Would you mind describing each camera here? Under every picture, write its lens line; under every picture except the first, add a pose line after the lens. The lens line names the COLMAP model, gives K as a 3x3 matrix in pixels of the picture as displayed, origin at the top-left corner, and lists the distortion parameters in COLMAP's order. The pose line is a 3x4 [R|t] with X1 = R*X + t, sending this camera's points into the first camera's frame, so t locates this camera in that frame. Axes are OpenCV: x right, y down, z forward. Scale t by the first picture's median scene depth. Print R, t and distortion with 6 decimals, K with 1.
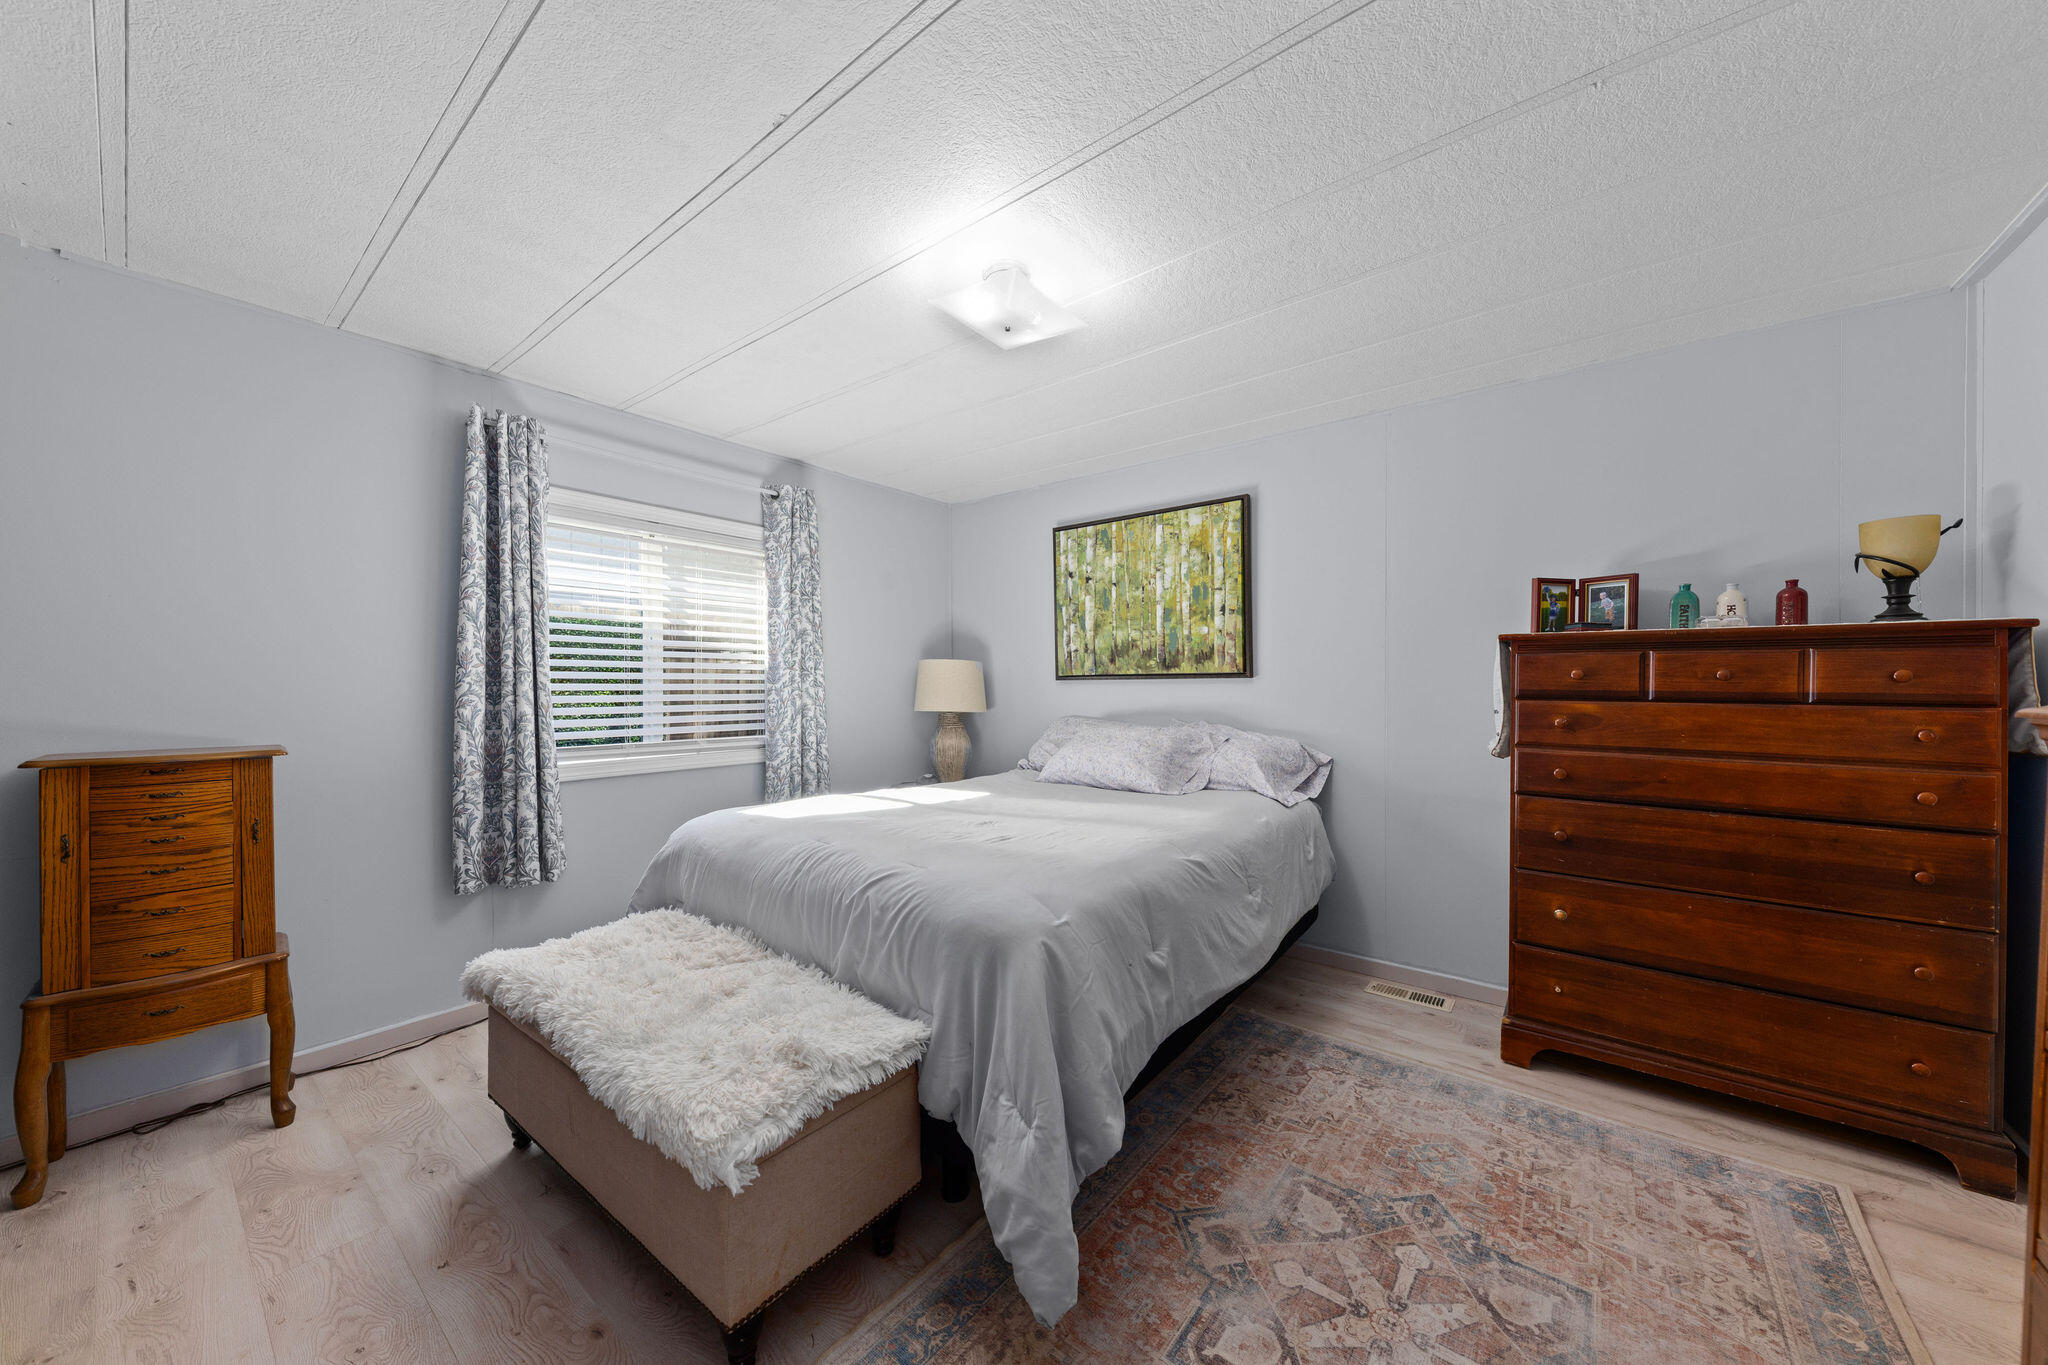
lens RADIAL K [[703.6, 0, 1041.7], [0, 703.6, 678.0], [0, 0, 1]] dist [0.010166, -0.005160]
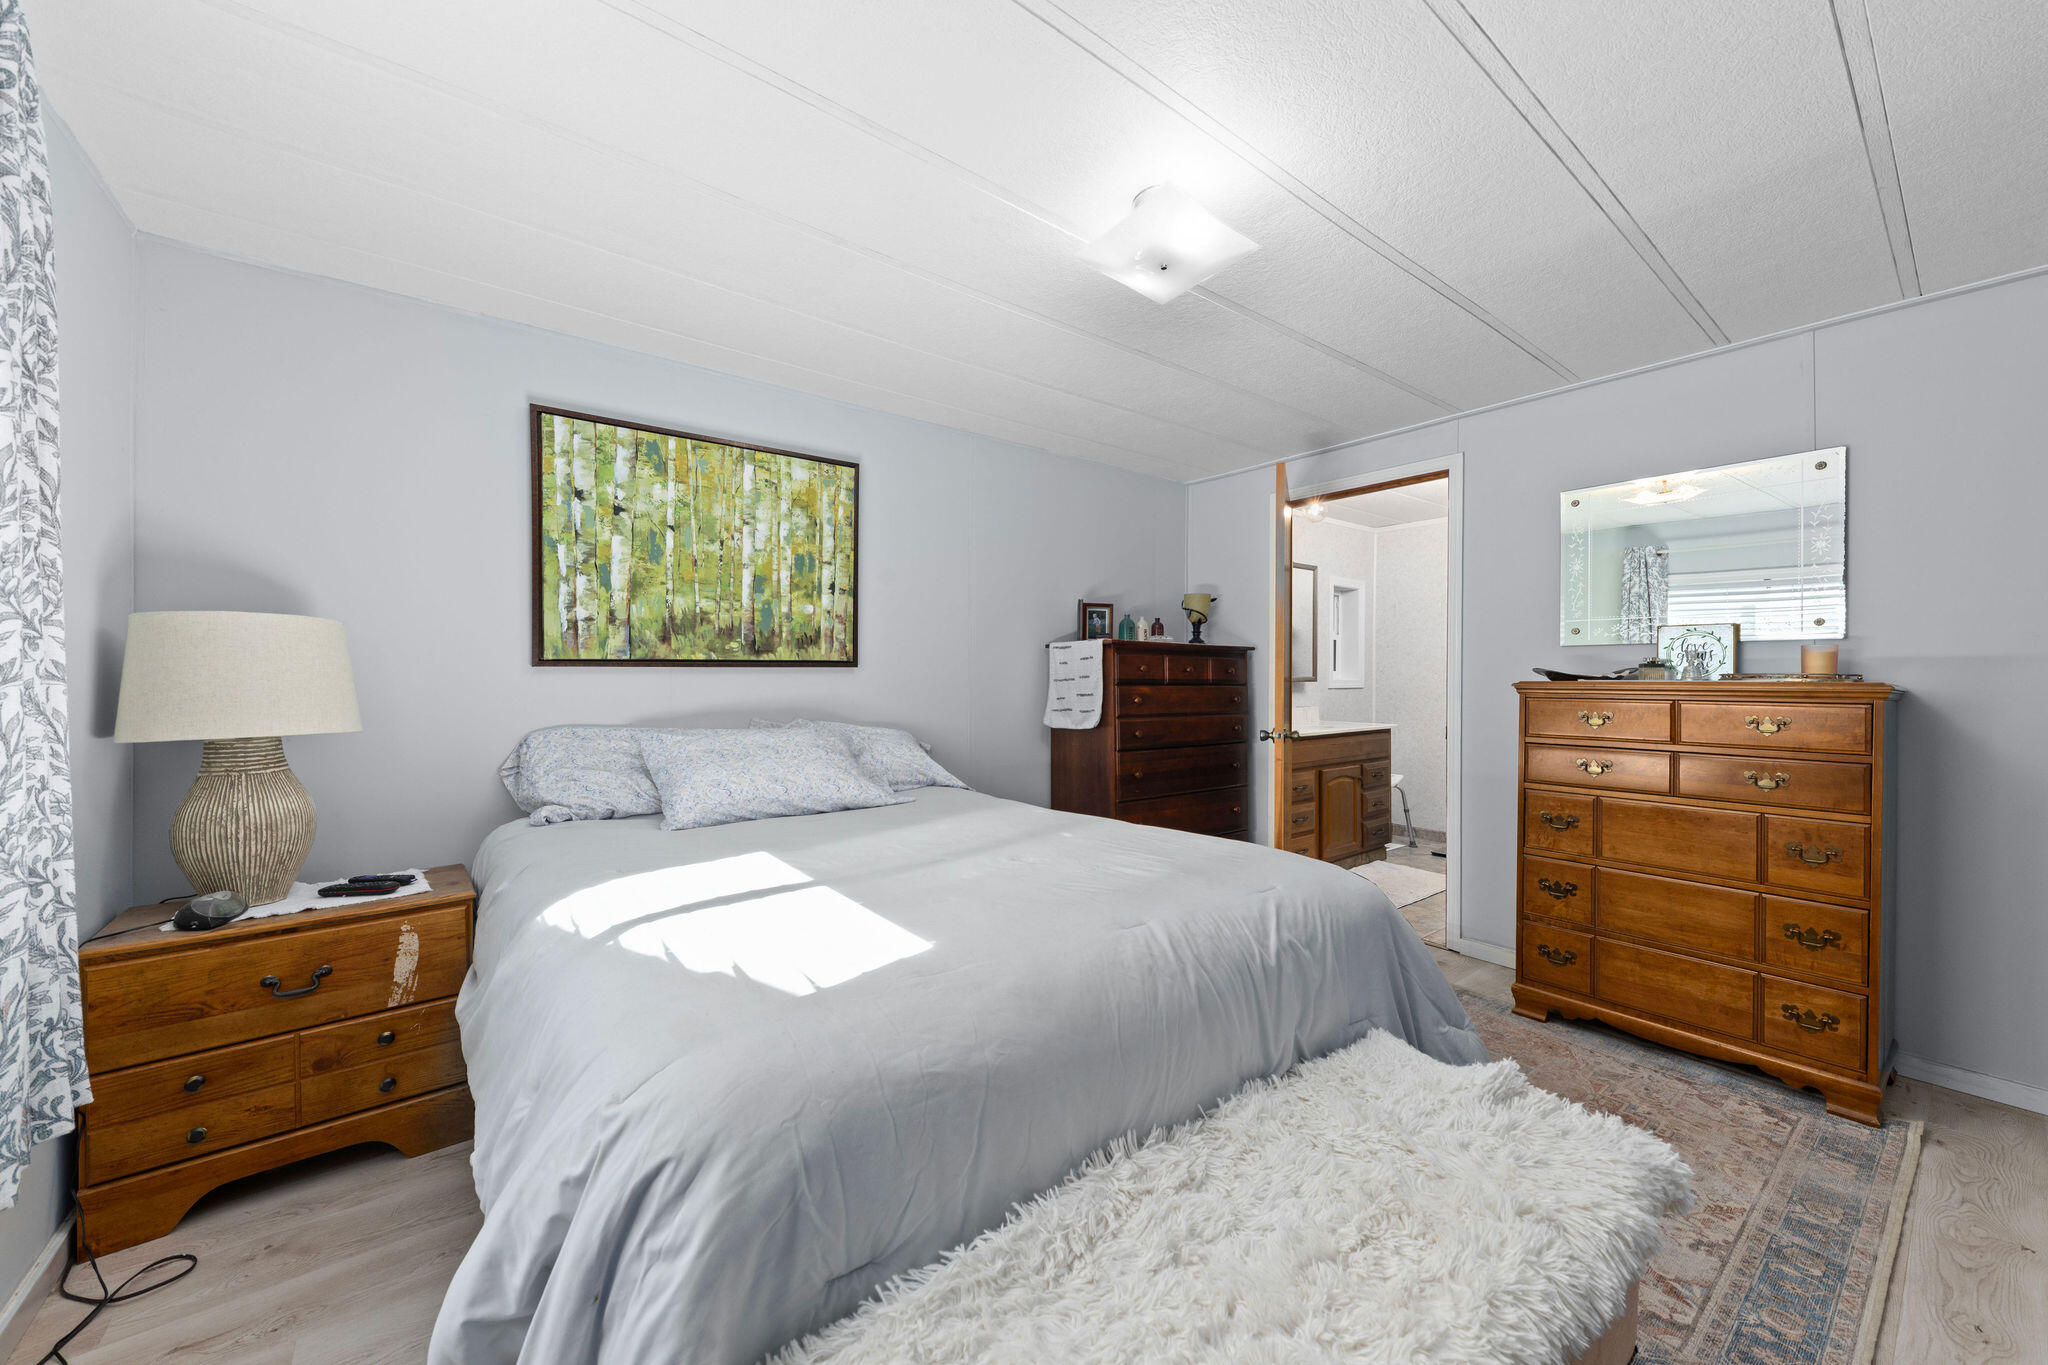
lens RADIAL K [[755.2, 0, 998.8], [0, 755.2, 665.5], [0, 0, 1]] dist [0.013946, -0.006765]
pose [[0.259498, 0.009518, 0.965697, -0.538694], [-0.013002, 0.999895, -0.006361, 0.001492], [-0.965656, -0.010906, 0.259595, 0.514067]]
